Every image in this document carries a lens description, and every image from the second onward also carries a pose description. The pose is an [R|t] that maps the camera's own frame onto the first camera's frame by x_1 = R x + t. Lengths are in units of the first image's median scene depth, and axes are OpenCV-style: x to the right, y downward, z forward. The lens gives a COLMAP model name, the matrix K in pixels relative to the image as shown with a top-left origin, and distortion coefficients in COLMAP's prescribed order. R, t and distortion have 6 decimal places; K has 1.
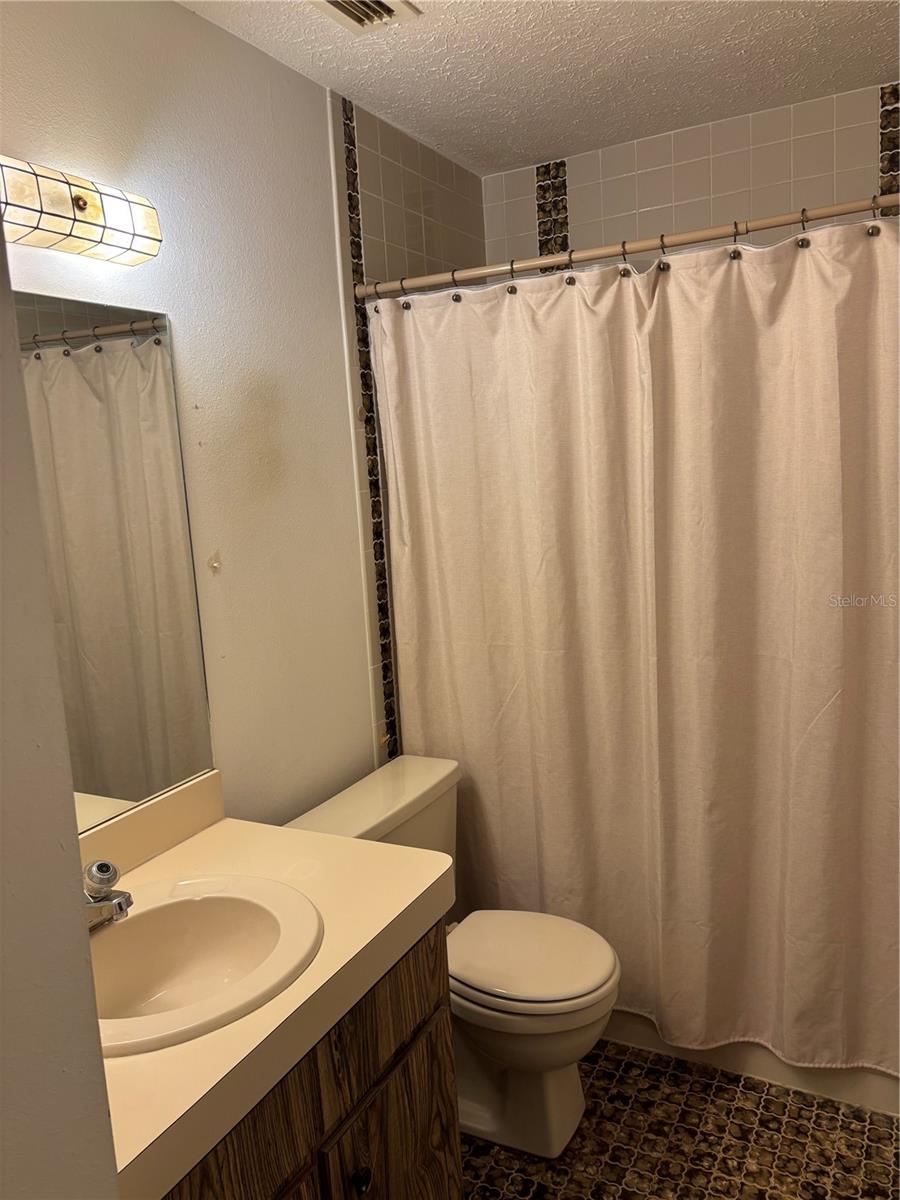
lens RADIAL K [[908.5, 0, 443.2], [0, 908.5, 582.8], [0, 0, 1]] dist [0.036939, -0.048651]
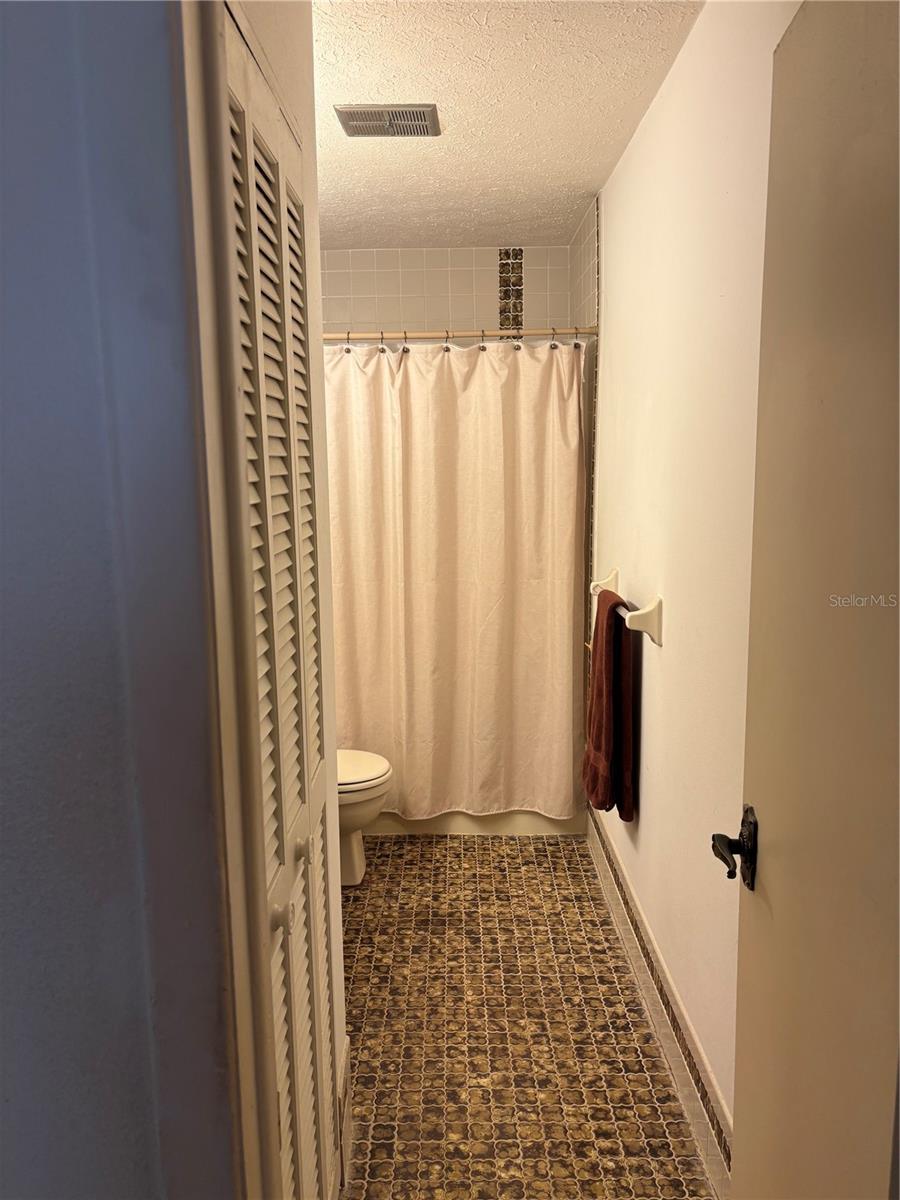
lens RADIAL K [[908.5, 0, 445.3], [0, 908.5, 593.7], [0, 0, 1]] dist [0.036939, -0.048651]
pose [[0.885471, -0.017677, 0.464359, -0.480028], [0.019354, 0.999812, 0.001155, 0.102684], [-0.464292, 0.007964, 0.885646, -0.518401]]
